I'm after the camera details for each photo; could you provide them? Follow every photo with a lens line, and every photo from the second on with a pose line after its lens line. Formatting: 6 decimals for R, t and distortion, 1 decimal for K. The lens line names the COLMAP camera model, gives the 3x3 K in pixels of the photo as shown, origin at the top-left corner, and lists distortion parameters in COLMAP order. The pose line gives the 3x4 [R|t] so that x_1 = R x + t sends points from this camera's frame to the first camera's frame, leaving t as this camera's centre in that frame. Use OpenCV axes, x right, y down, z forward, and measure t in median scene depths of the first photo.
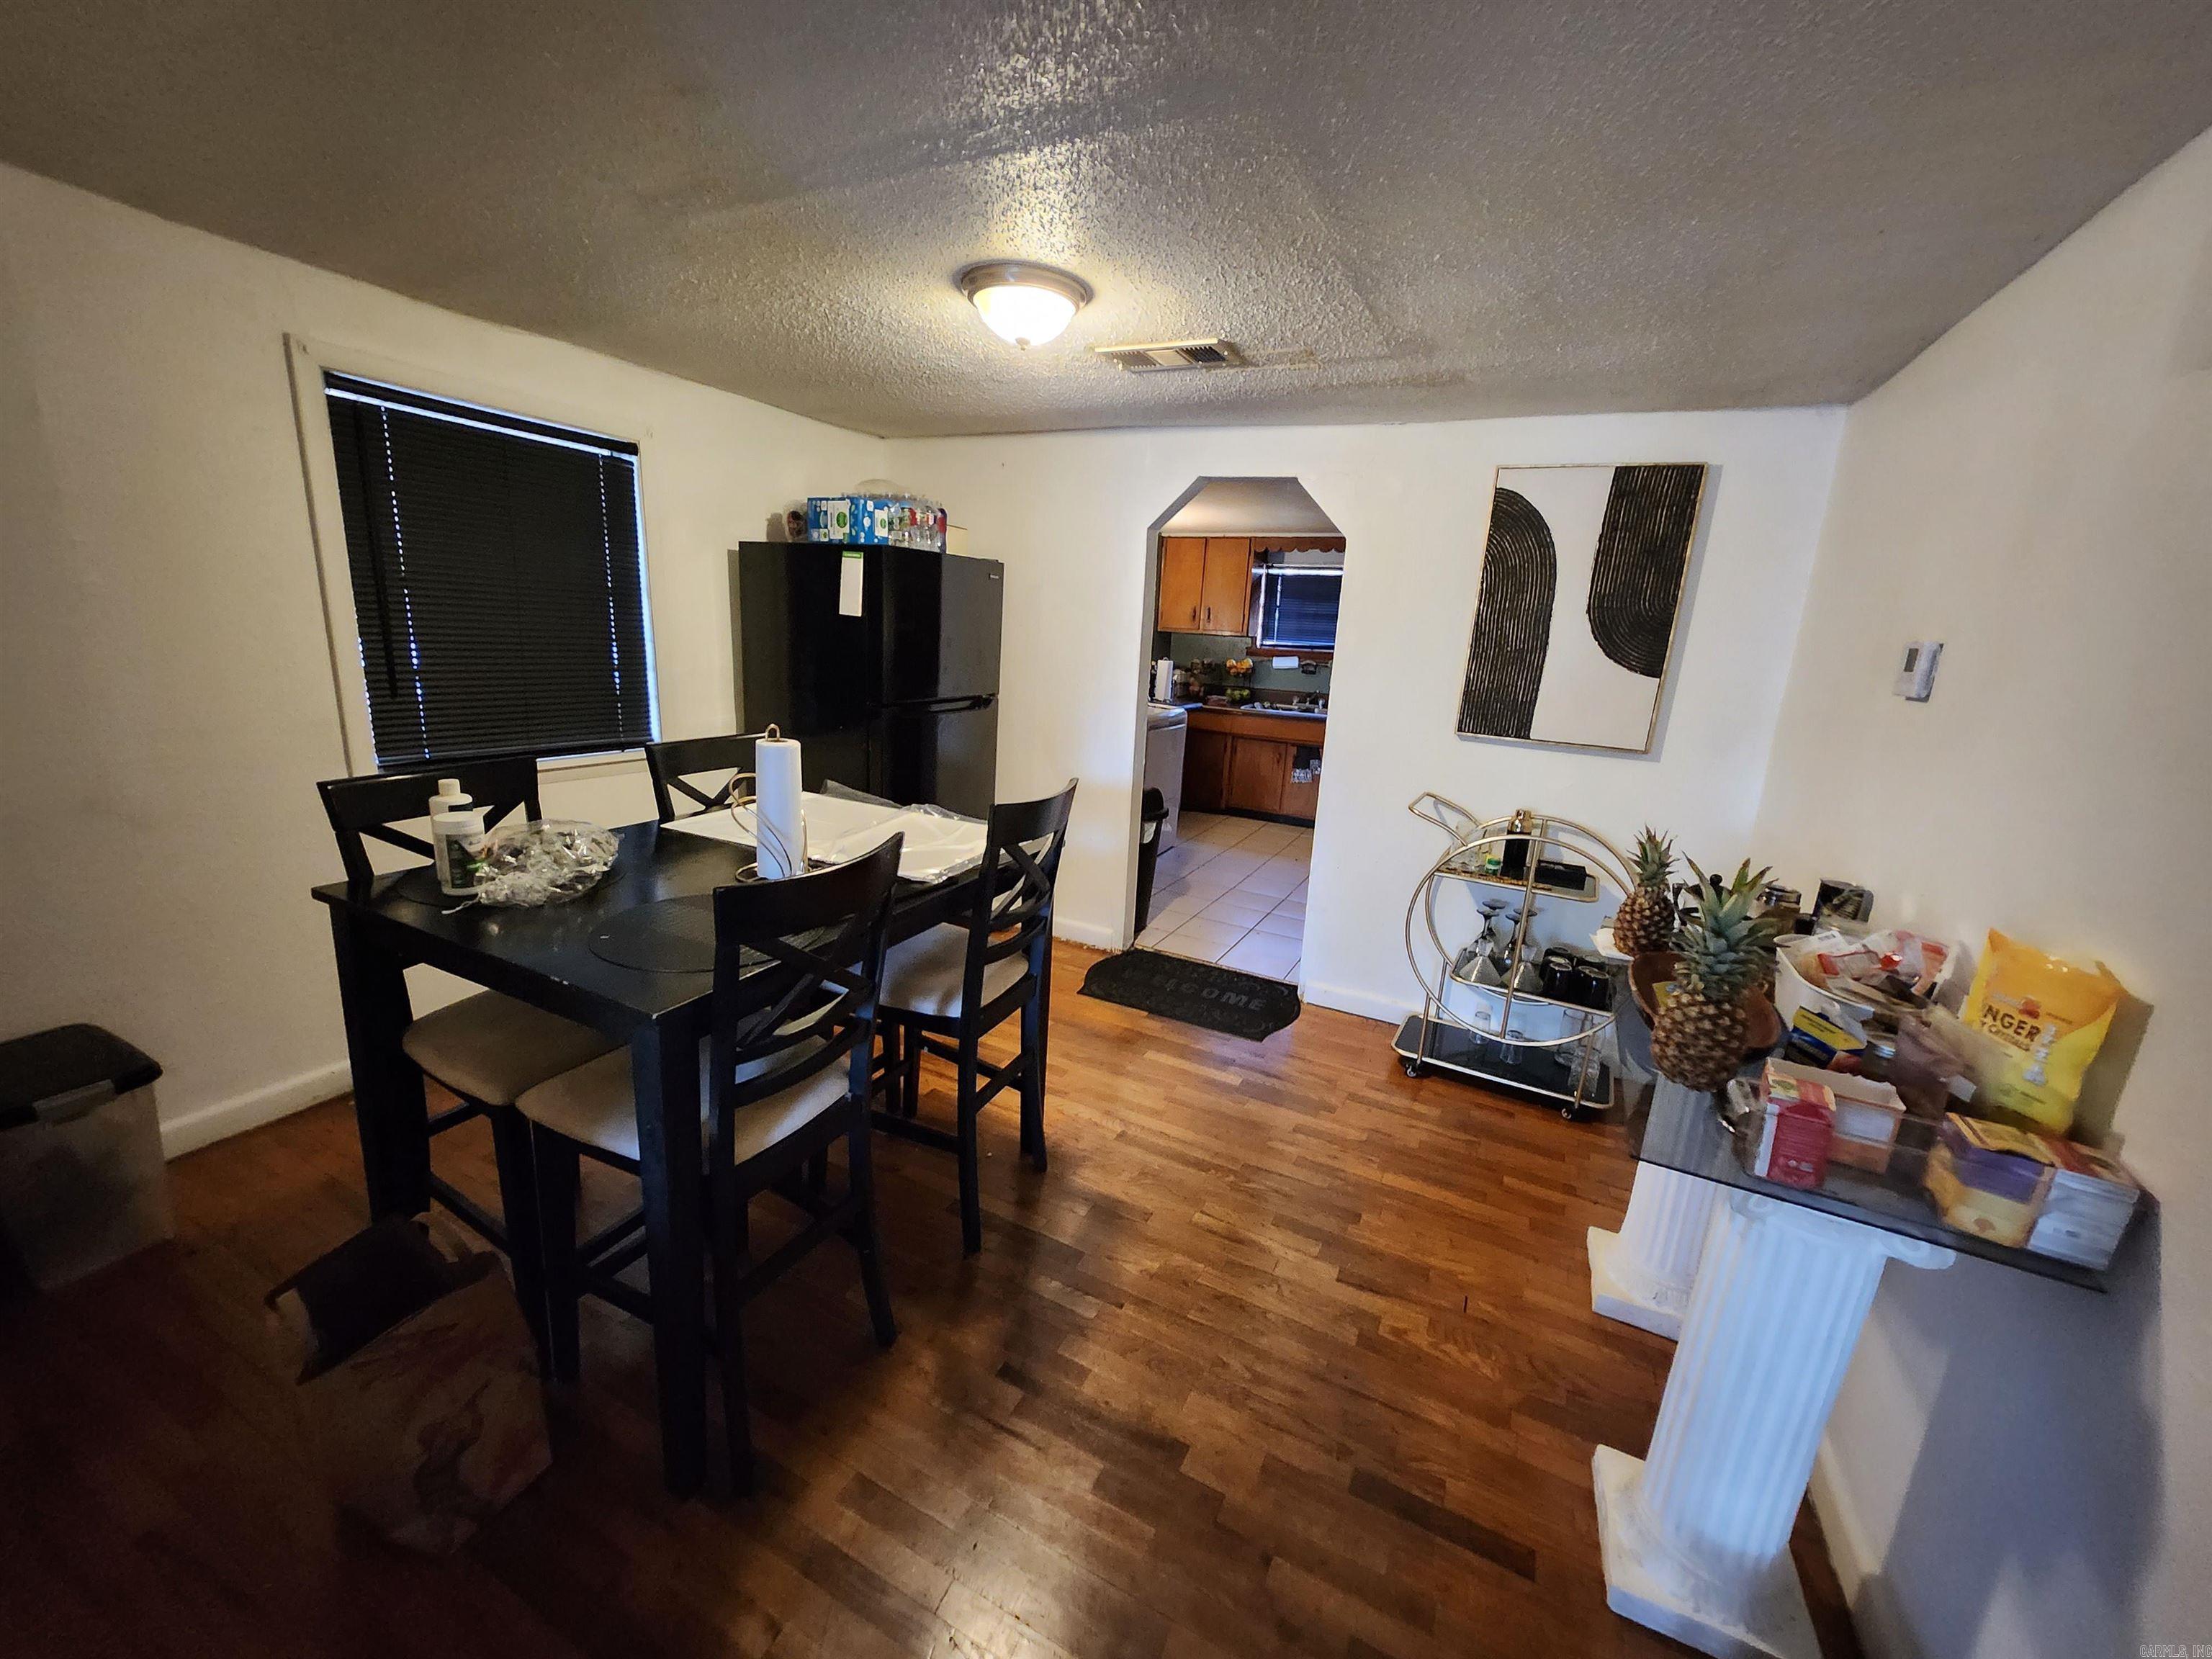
lens RADIAL K [[888.1, 0, 1104.9], [0, 888.1, 766.1], [0, 0, 1]] dist [-0.002924, 0.000585]
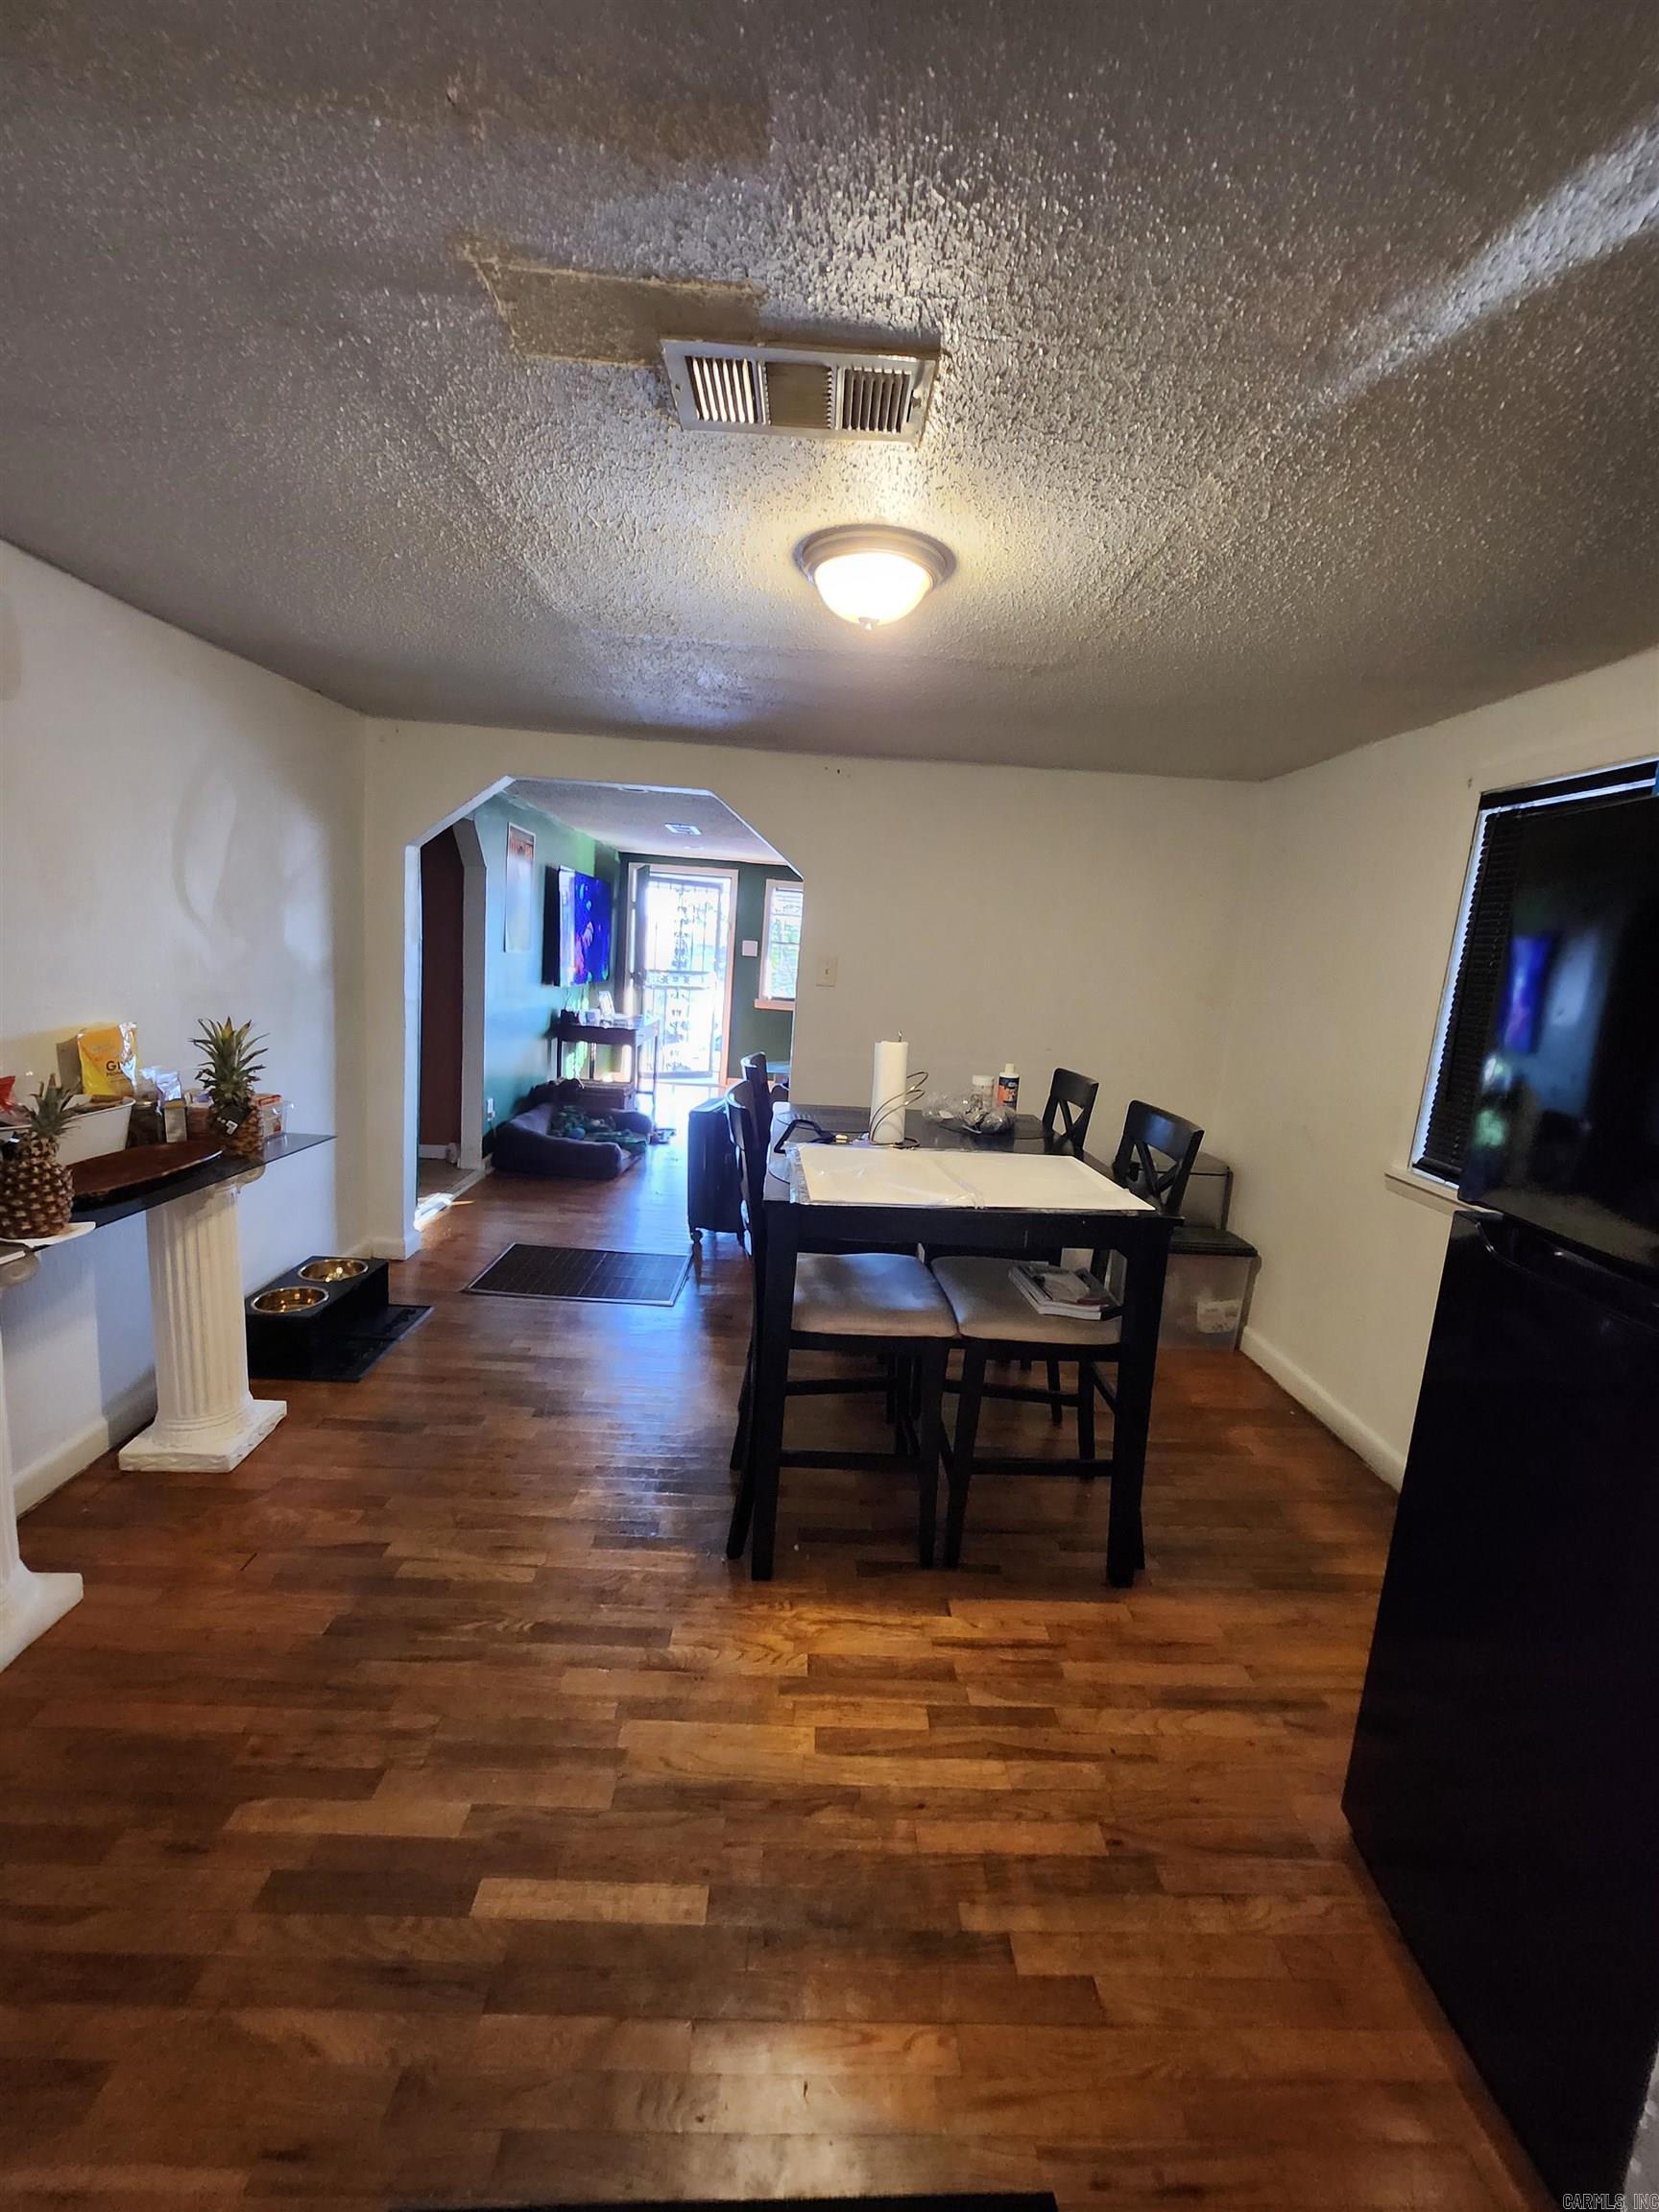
lens RADIAL K [[888.1, 0, 827.1], [0, 888.1, 1107.4], [0, 0, 1]] dist [-0.002924, 0.000585]
pose [[-0.877273, -0.060858, -0.476119, 1.117801], [-0.218338, 0.933962, 0.282919, -0.891312], [0.427459, 0.352152, -0.832627, 6.230559]]
